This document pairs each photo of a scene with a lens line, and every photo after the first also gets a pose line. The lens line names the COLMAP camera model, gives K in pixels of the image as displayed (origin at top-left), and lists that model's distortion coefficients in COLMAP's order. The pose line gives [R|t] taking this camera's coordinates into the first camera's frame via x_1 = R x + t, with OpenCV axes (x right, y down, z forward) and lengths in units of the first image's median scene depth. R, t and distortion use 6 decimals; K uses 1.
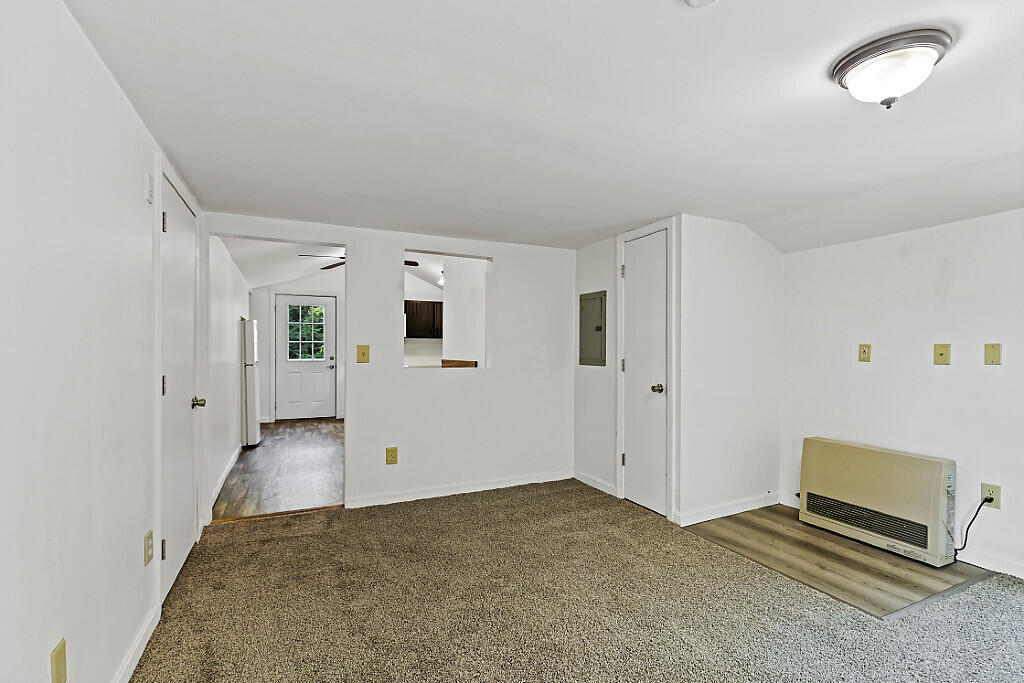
lens RADIAL K [[469.8, 0, 505.2], [0, 469.8, 348.8], [0, 0, 1]] dist [0.005839, 0.000707]
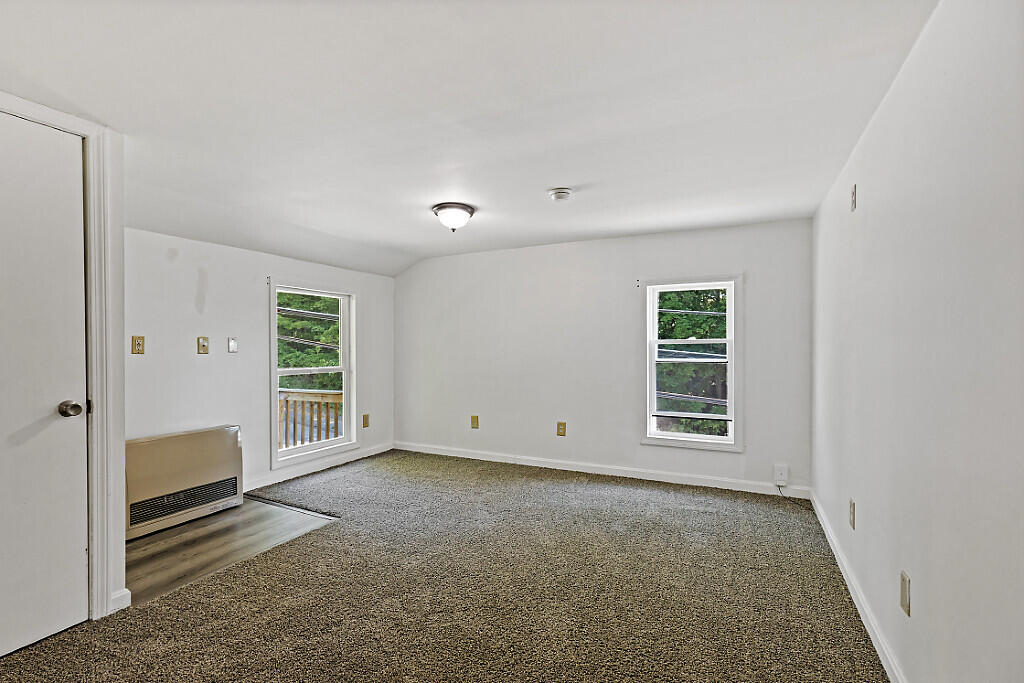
lens RADIAL K [[469.8, 0, 517.8], [0, 469.8, 347.2], [0, 0, 1]] dist [0.005839, 0.000707]
pose [[-0.640572, -0.004525, 0.767885, -0.472646], [-0.000166, 0.999983, 0.005755, 0.007204], [-0.767898, 0.003559, -0.640562, 0.972959]]
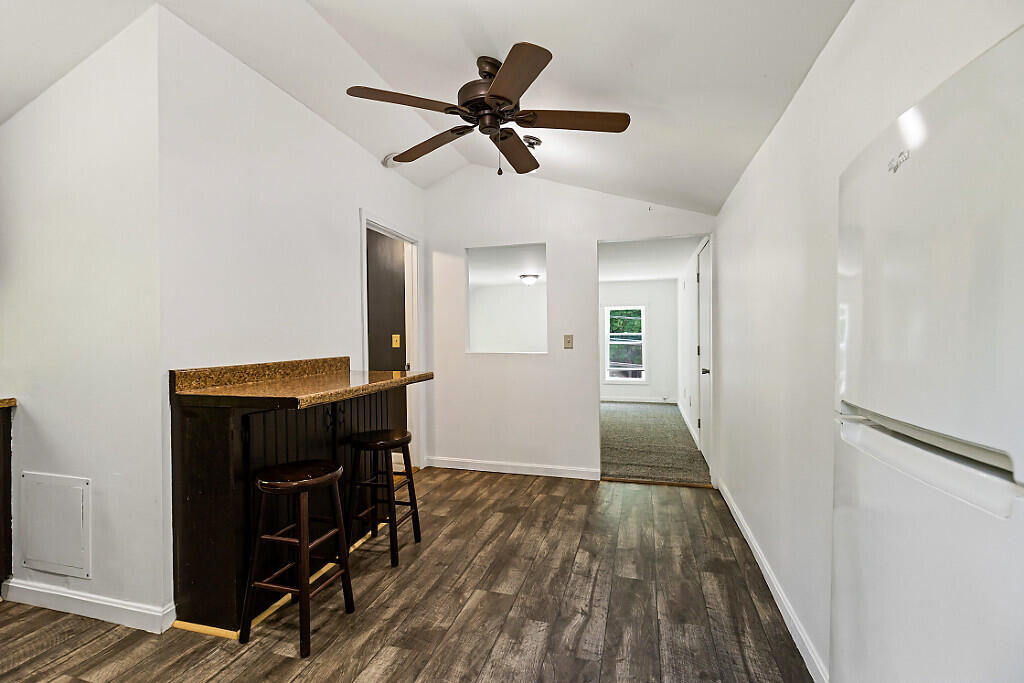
lens RADIAL K [[469.8, 0, 505.6], [0, 469.8, 336.3], [0, 0, 1]] dist [0.005839, 0.000707]
pose [[-0.758928, 0.000604, 0.651175, -0.973707], [0.004275, 0.999983, 0.004055, -0.001780], [-0.651161, 0.005861, -0.758917, 2.163510]]
